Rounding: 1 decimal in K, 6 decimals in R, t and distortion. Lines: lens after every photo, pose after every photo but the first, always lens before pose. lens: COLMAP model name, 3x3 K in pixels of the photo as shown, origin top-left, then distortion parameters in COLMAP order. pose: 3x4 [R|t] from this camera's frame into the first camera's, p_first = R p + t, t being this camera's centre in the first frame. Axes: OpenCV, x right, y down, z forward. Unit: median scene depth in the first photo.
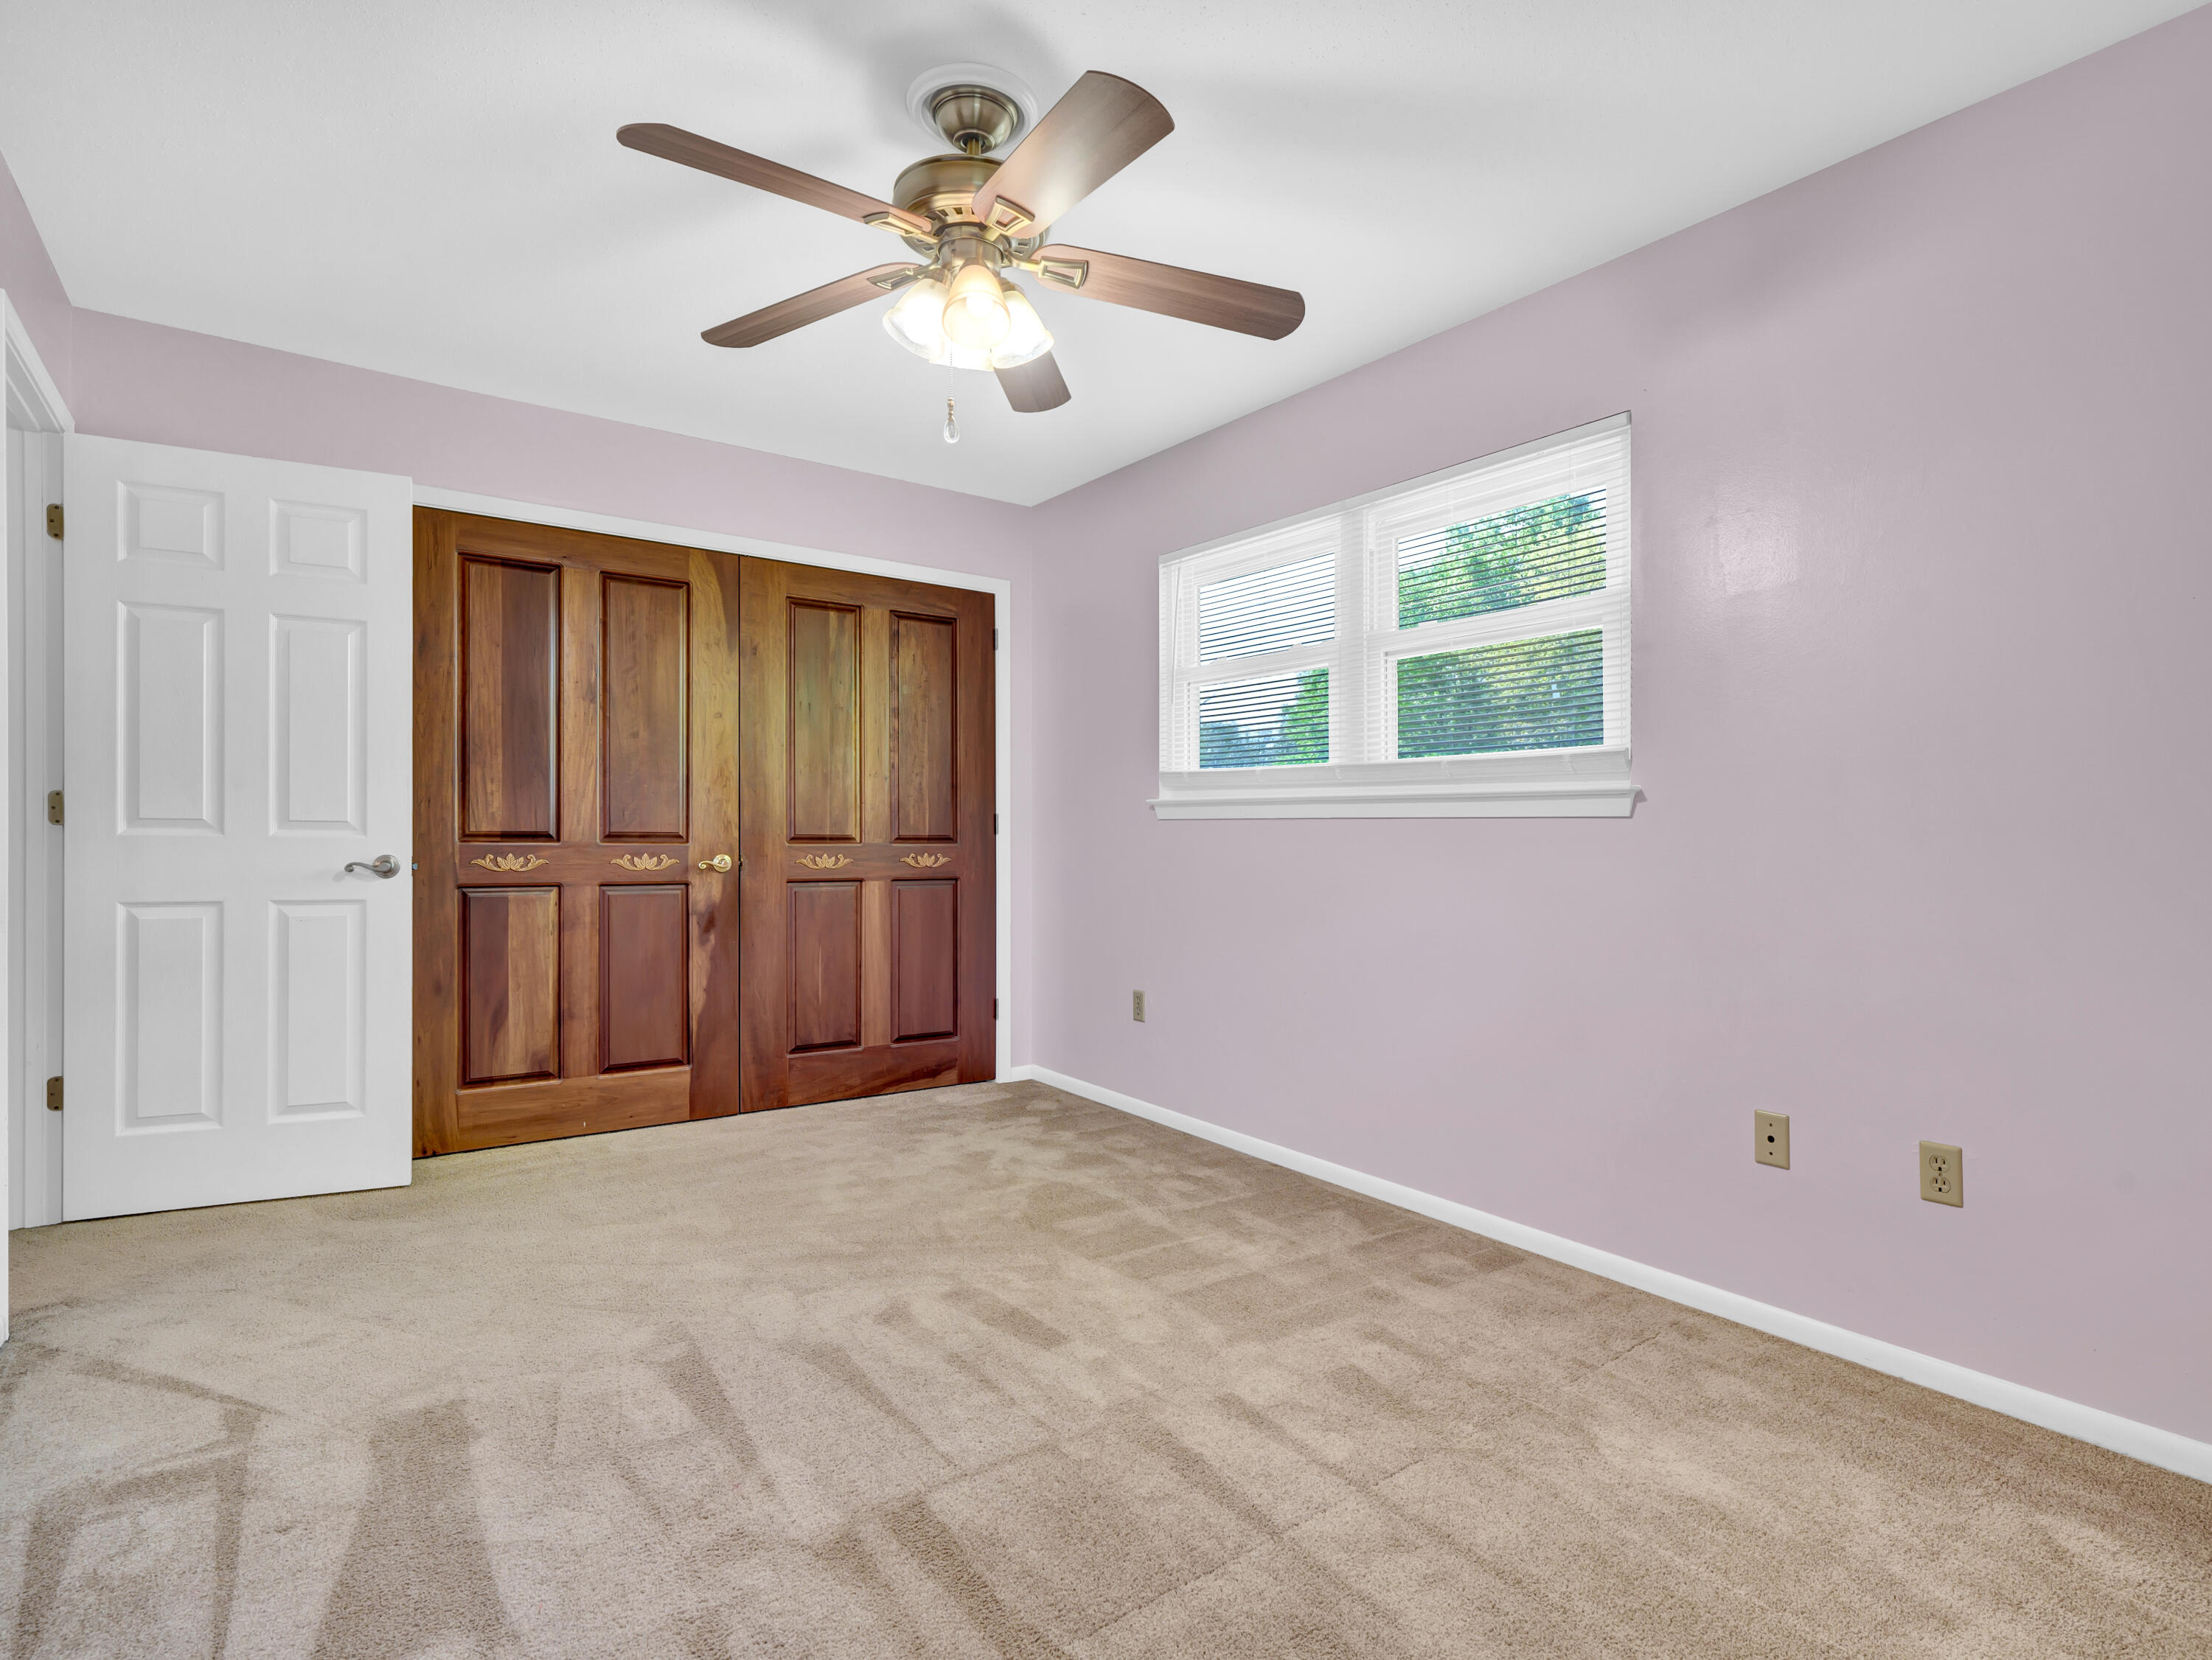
lens RADIAL K [[1130.1, 0, 1117.4], [0, 1130.1, 837.2], [0, 0, 1]] dist [-0.001500, -0.000321]
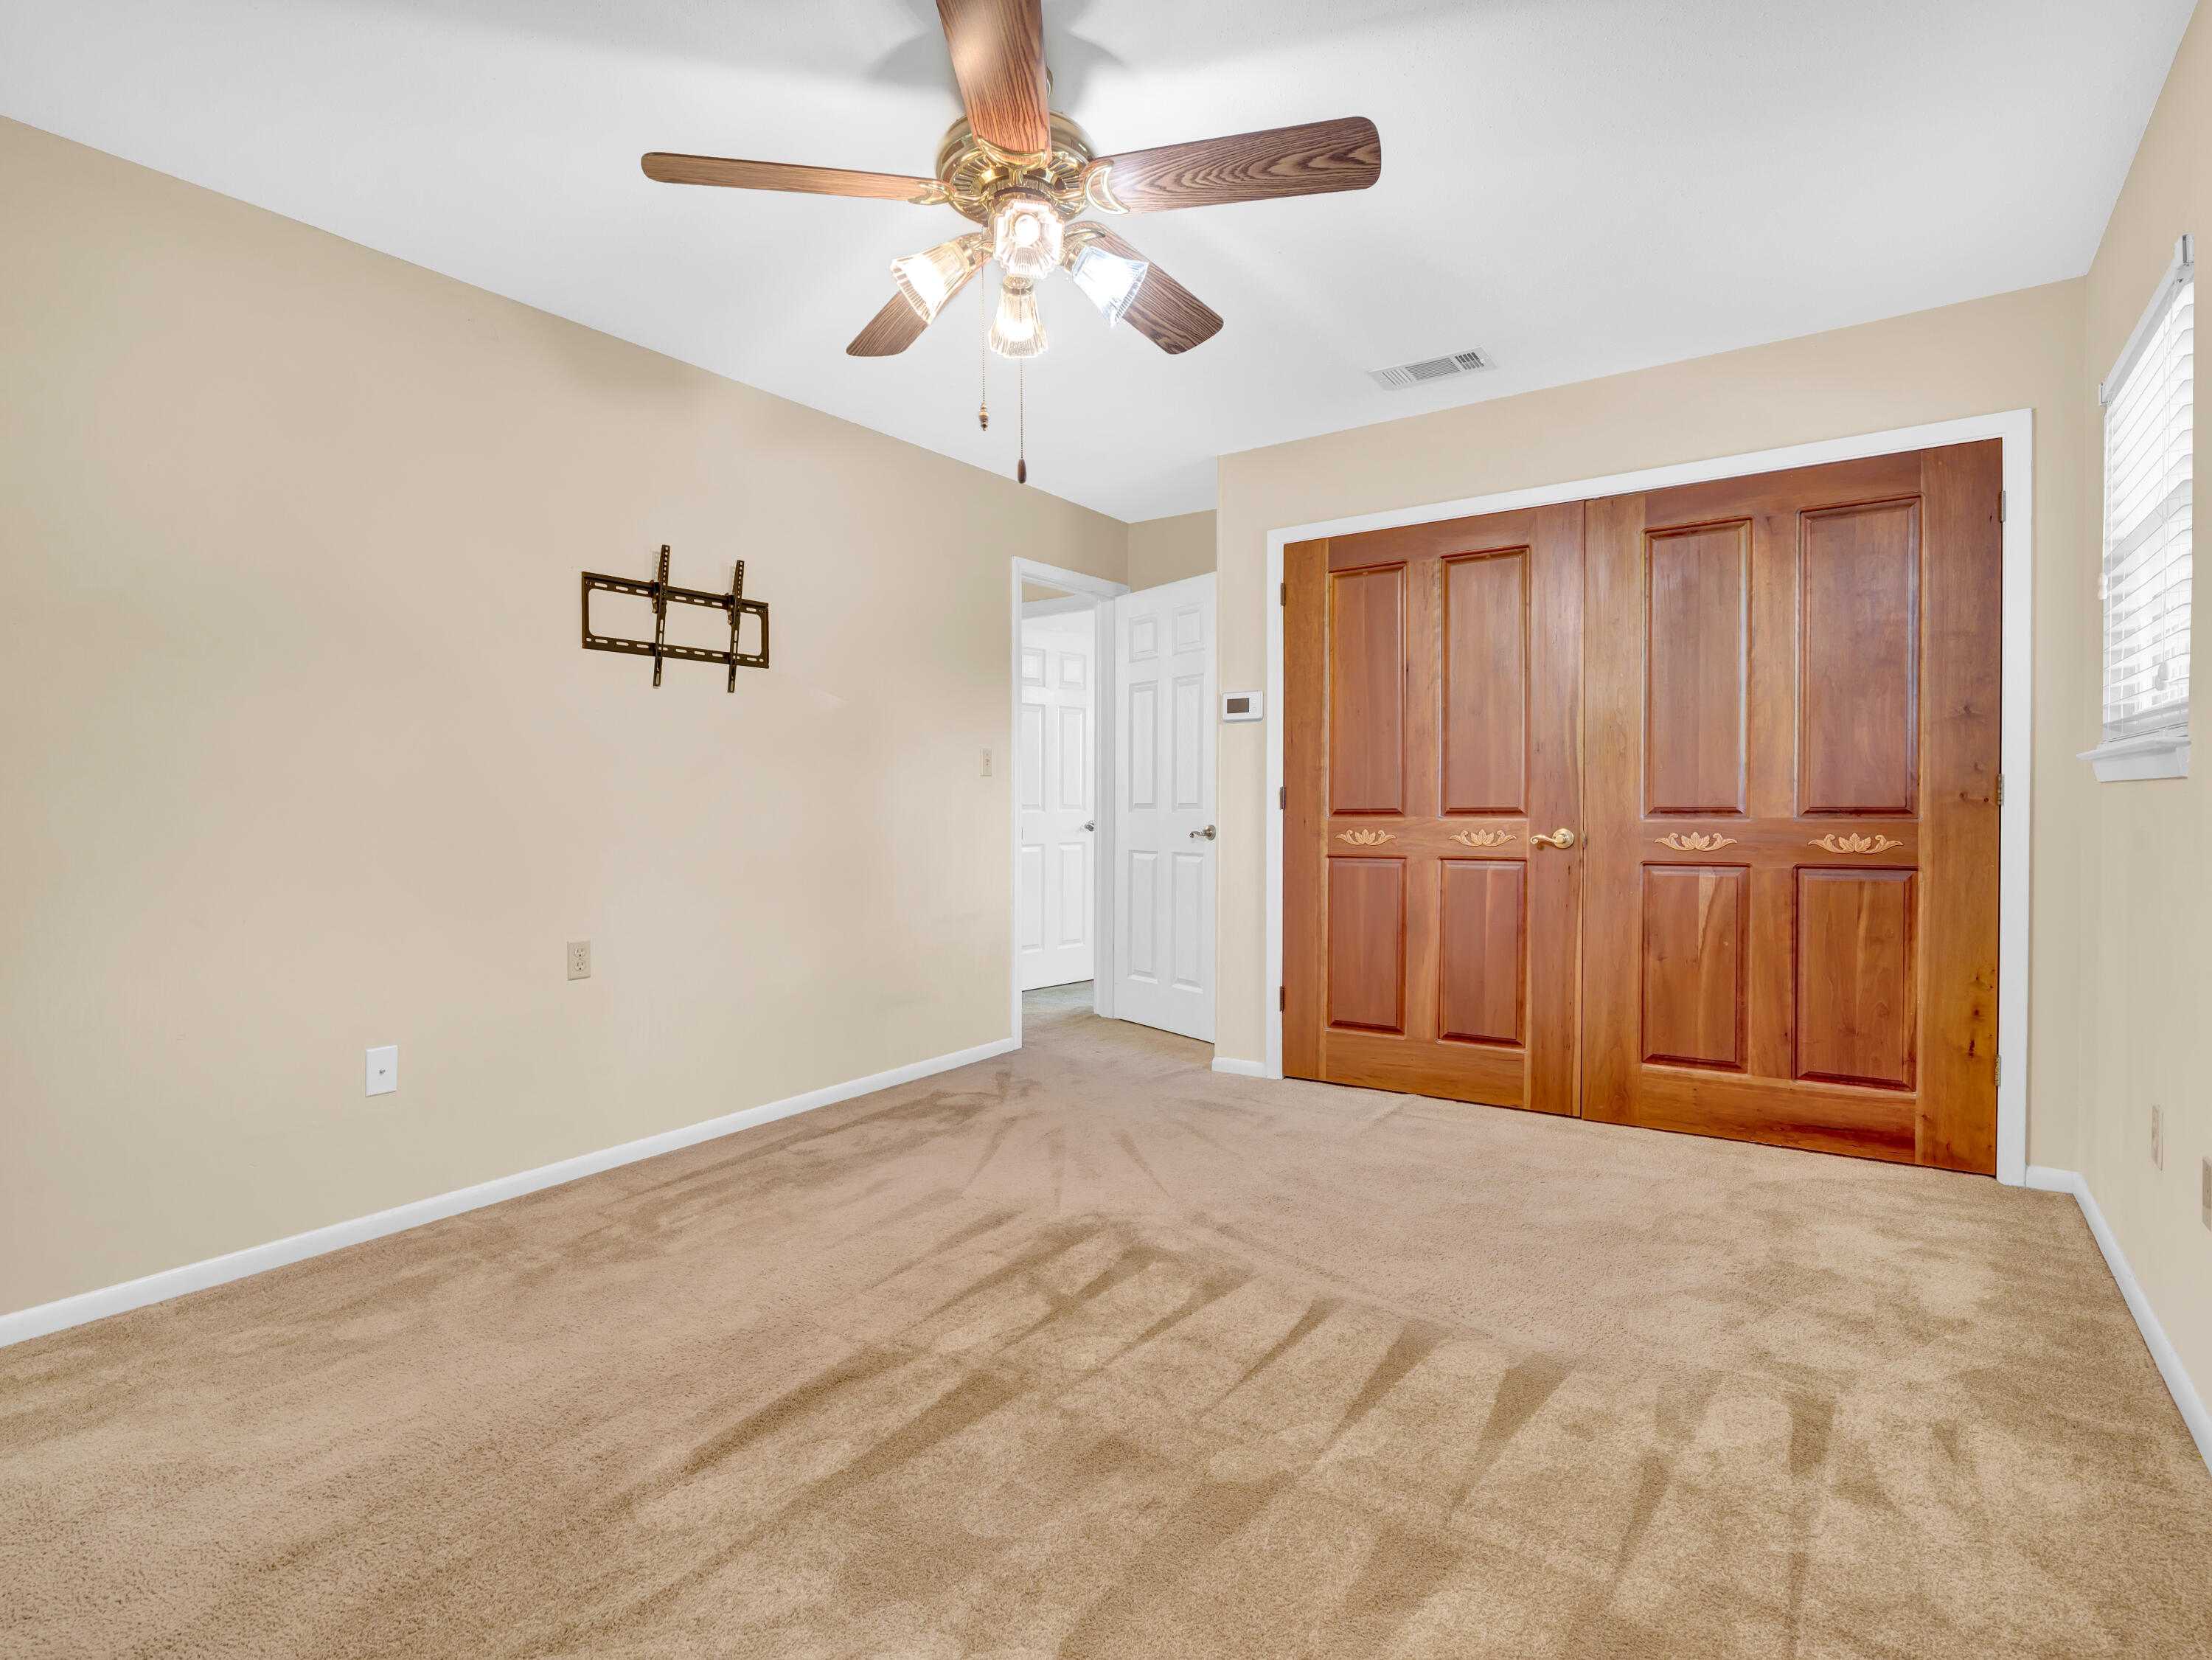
lens RADIAL K [[1130.3, 0, 1117.4], [0, 1130.3, 837.2], [0, 0, 1]] dist [-0.001500, -0.000321]
pose [[0.348635, 0.008795, -0.937217, 0.359204], [0.006764, 0.999906, 0.011899, 0.006327], [0.937234, -0.010487, 0.348543, 0.316610]]
